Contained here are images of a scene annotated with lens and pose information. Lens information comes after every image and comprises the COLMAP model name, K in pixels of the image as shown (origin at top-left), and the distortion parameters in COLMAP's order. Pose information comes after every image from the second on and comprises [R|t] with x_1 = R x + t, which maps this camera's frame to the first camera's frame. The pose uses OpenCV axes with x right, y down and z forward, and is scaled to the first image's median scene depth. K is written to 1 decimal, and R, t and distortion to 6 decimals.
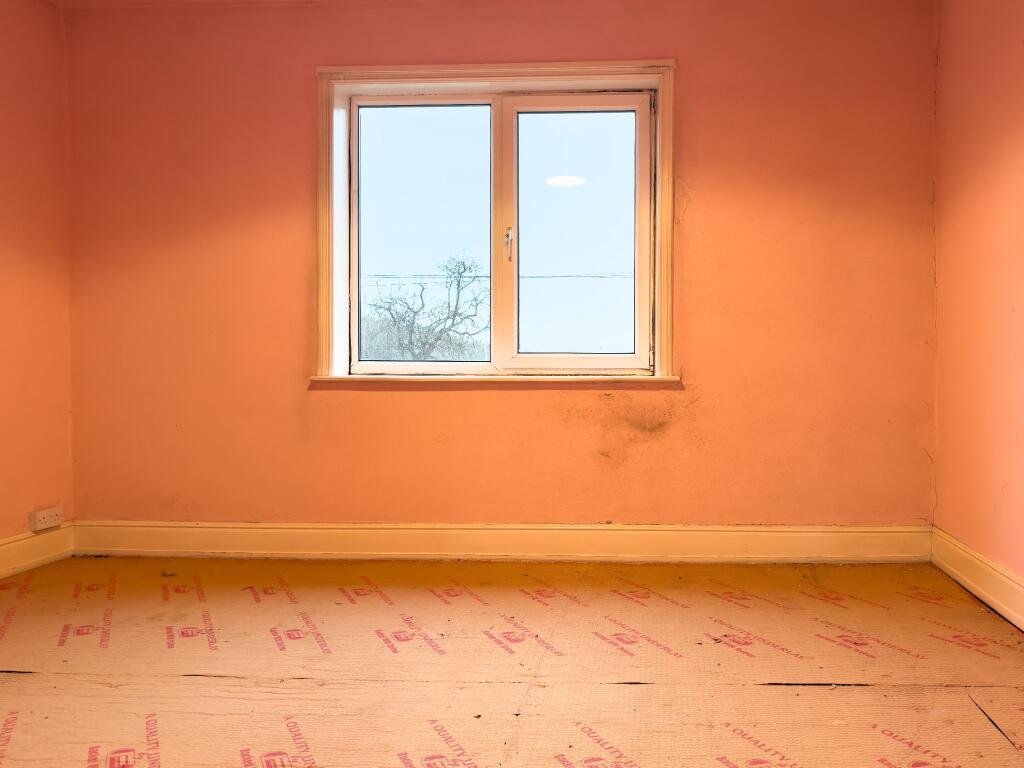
lens RADIAL K [[723.6, 0, 512.0], [0, 723.6, 384.0], [0, 0, 1]] dist [-0.009027, -0.003328]
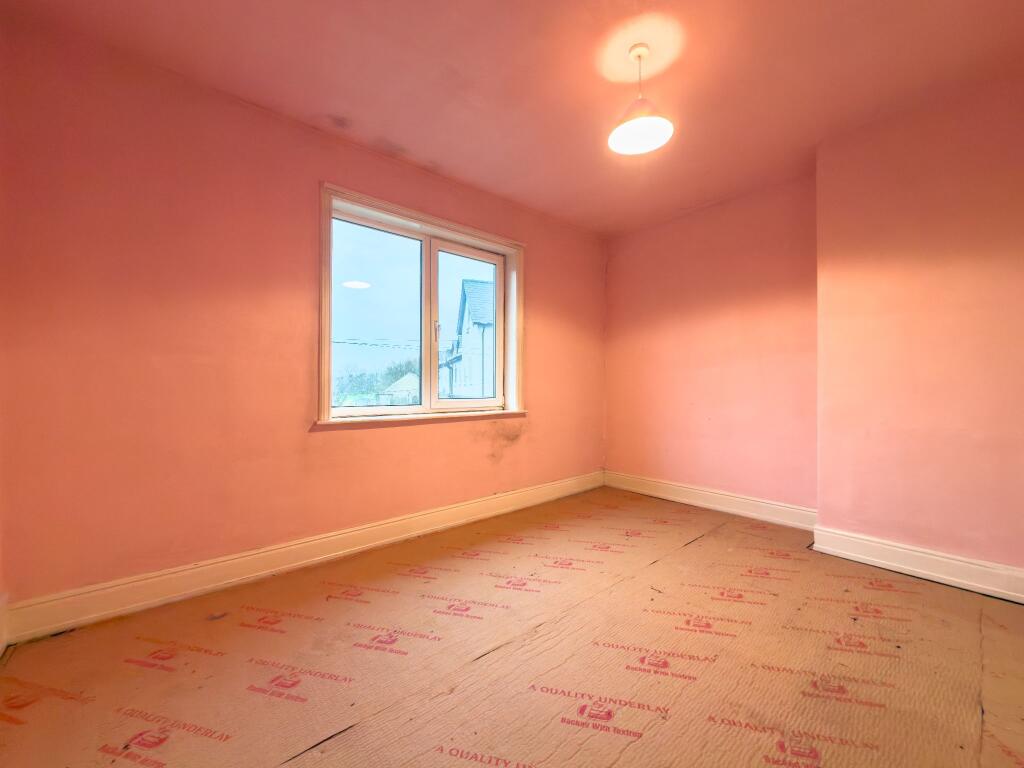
lens RADIAL K [[411.8, 0, 512.7], [0, 411.8, 401.6], [0, 0, 1]] dist [-0.001271, -0.000065]
pose [[0.718709, -0.024580, 0.694876, -0.538451], [0.029521, 0.999553, 0.004823, -0.039305], [-0.694684, 0.017047, 0.719113, 0.239250]]
